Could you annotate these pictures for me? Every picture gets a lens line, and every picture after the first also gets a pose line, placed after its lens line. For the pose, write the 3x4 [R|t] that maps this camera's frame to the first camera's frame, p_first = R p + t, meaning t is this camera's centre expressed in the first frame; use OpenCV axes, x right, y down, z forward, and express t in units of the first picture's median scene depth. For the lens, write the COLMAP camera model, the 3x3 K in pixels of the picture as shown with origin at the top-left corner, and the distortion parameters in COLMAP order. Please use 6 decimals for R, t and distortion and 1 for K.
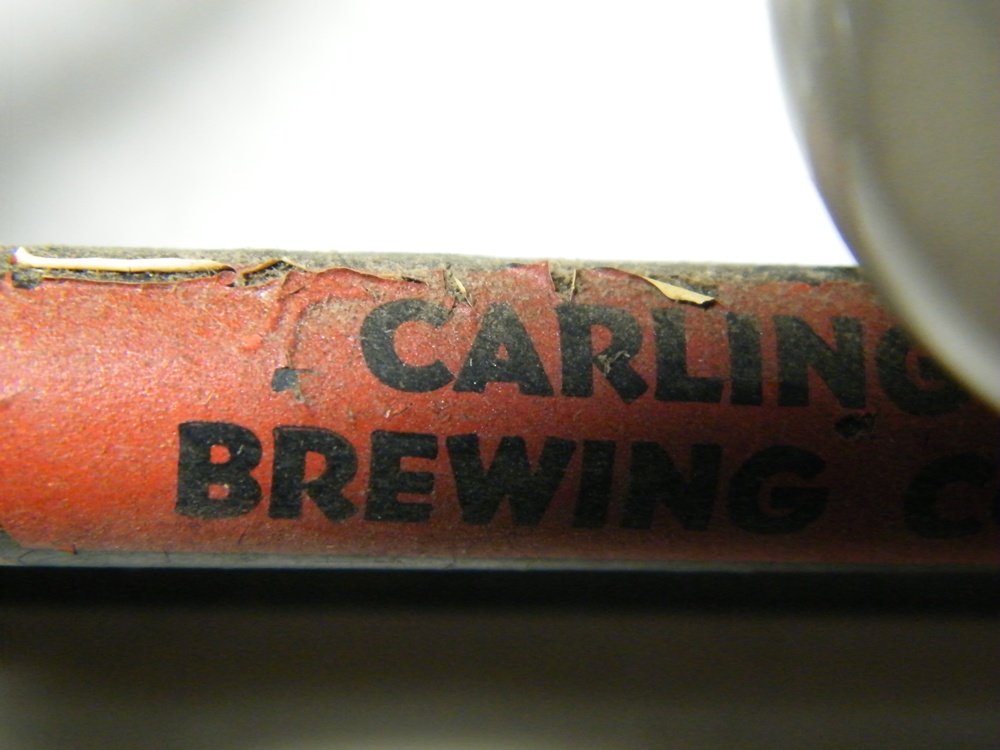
lens RADIAL K [[2898.1, 0, 500.7], [0, 2898.1, 373.2], [0, 0, 1]] dist [-0.407148, 0.000000]
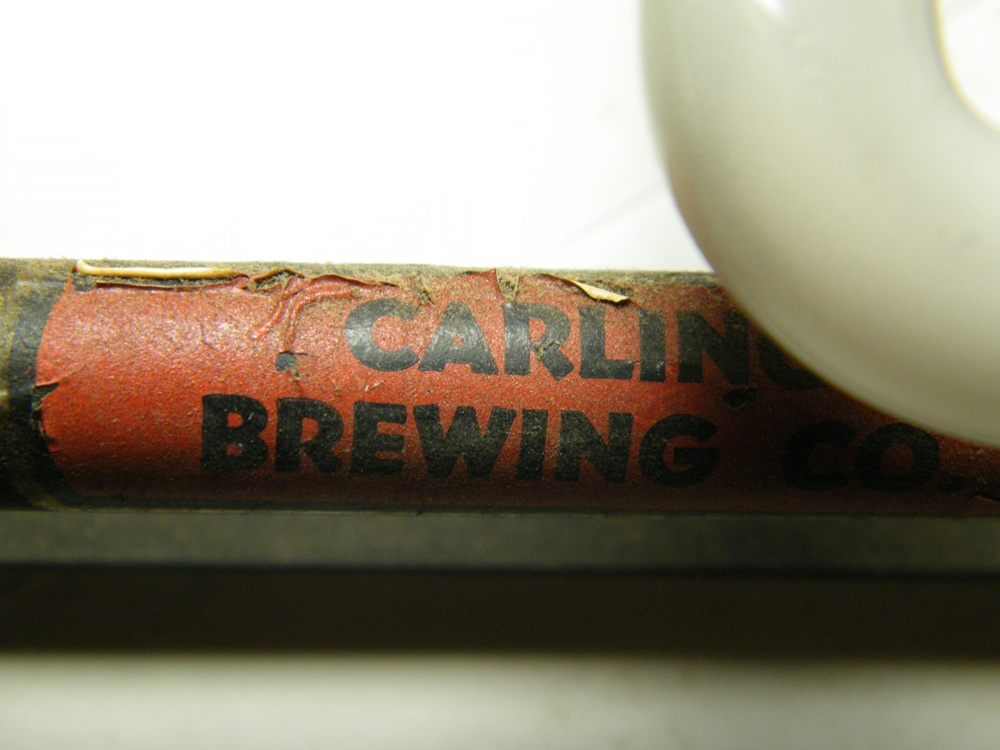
lens RADIAL K [[2898.1, 0, 499.4], [0, 2898.1, 376.4], [0, 0, 1]] dist [-0.407148, 0.000000]
pose [[0.999325, -0.003795, -0.036536, 0.064636], [0.003083, 0.999805, -0.019525, 0.033357], [0.036603, 0.019400, 0.999142, -0.265136]]
